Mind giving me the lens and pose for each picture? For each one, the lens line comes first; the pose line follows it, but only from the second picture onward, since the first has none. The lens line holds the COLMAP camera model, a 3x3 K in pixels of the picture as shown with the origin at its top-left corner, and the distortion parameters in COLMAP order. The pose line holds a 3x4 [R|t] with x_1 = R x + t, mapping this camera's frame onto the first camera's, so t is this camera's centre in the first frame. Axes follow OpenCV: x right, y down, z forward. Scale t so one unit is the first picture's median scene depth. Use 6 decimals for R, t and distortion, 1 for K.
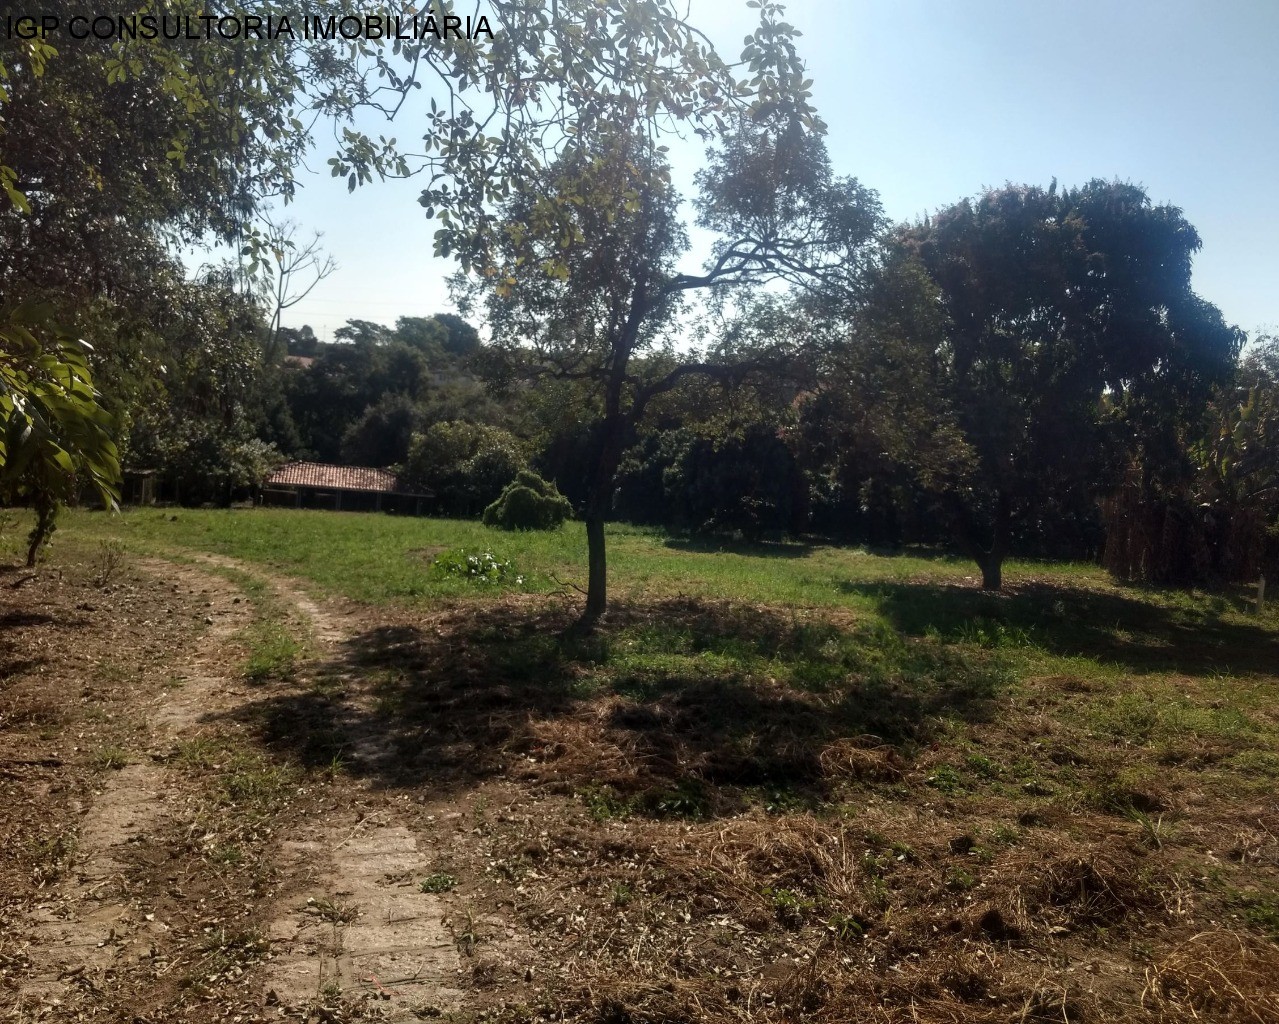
lens RADIAL K [[1004.7, 0, 643.4], [0, 1004.7, 511.5], [0, 0, 1]] dist [0.022499, -0.006132]
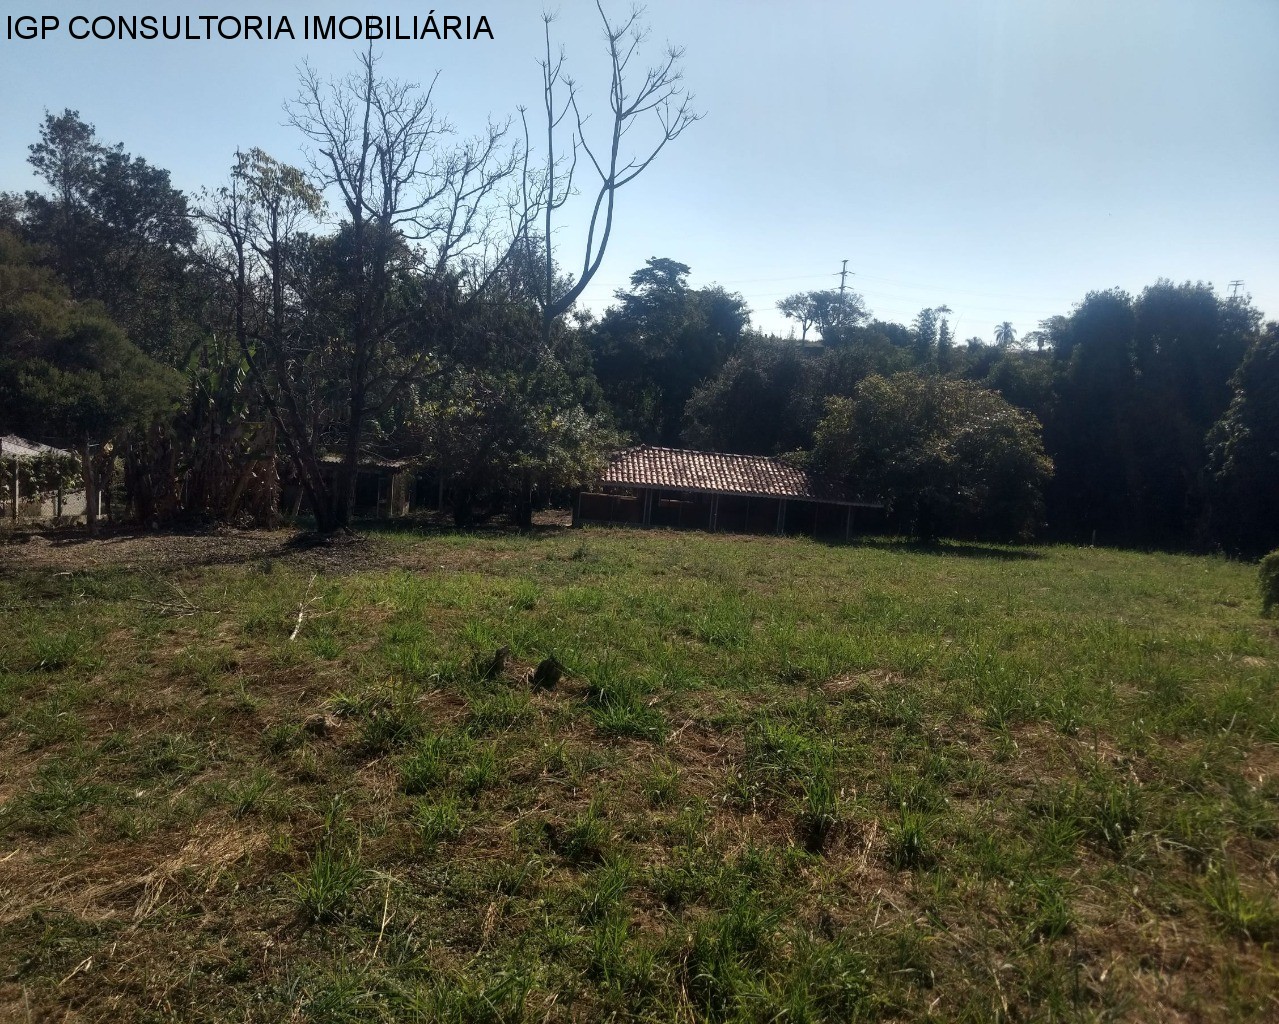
lens RADIAL K [[1004.7, 0, 650.8], [0, 1004.7, 505.0], [0, 0, 1]] dist [0.022499, -0.006132]
pose [[0.978707, 0.003058, -0.205238, -0.223471], [-0.003201, 0.999995, -0.000365, -0.015168], [0.205236, 0.001014, 0.978712, 0.444027]]
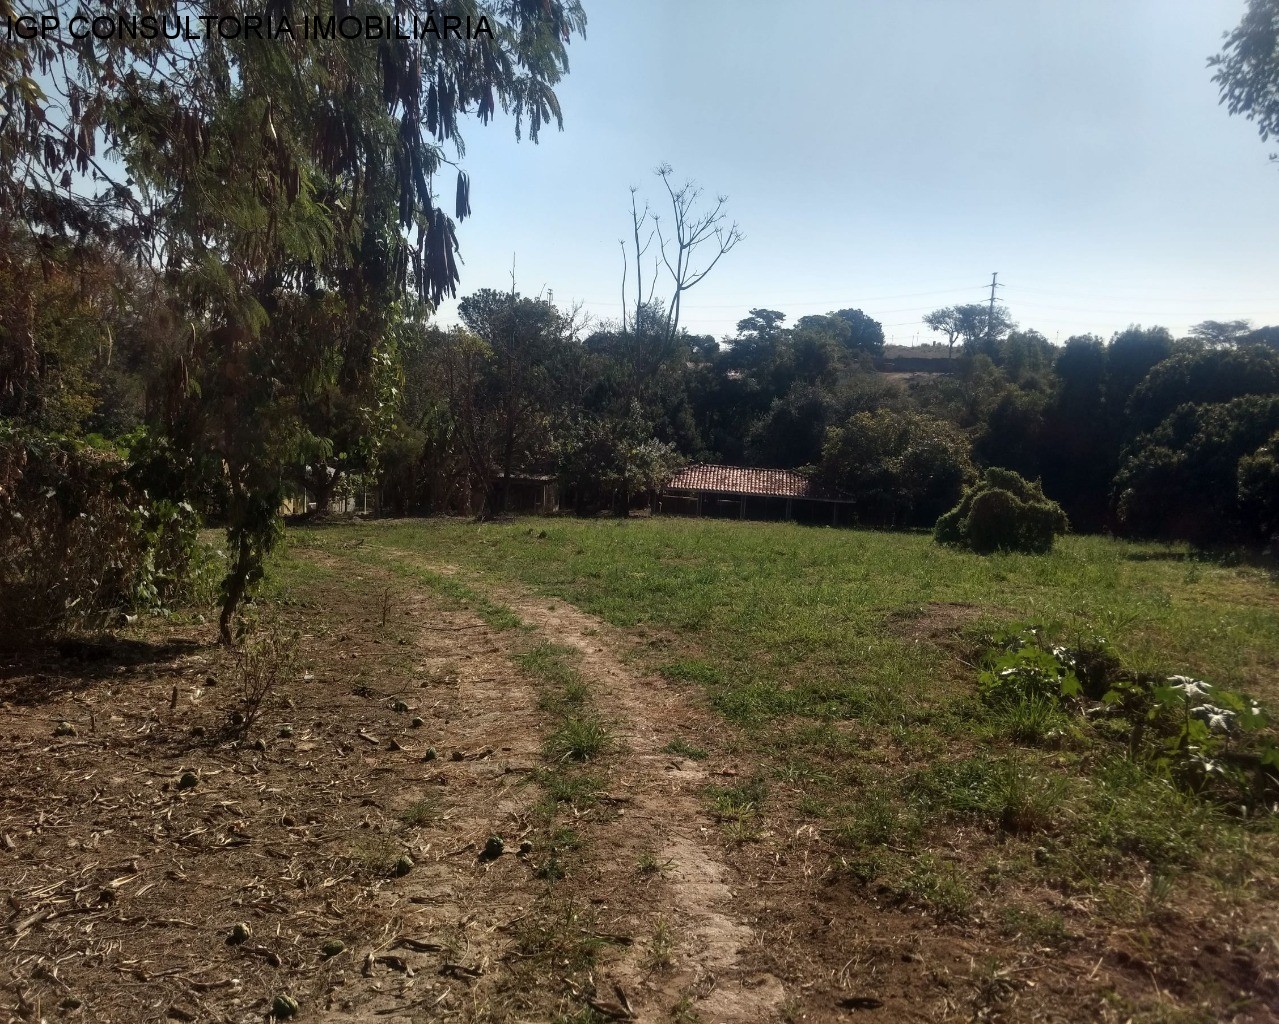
lens RADIAL K [[1004.7, 0, 651.4], [0, 1004.7, 521.7], [0, 0, 1]] dist [0.022499, -0.006132]
pose [[0.928653, 0.001153, -0.370948, -0.058750], [0.001136, 0.999982, 0.005952, -0.004239], [0.370948, -0.005948, 0.928634, 0.178485]]
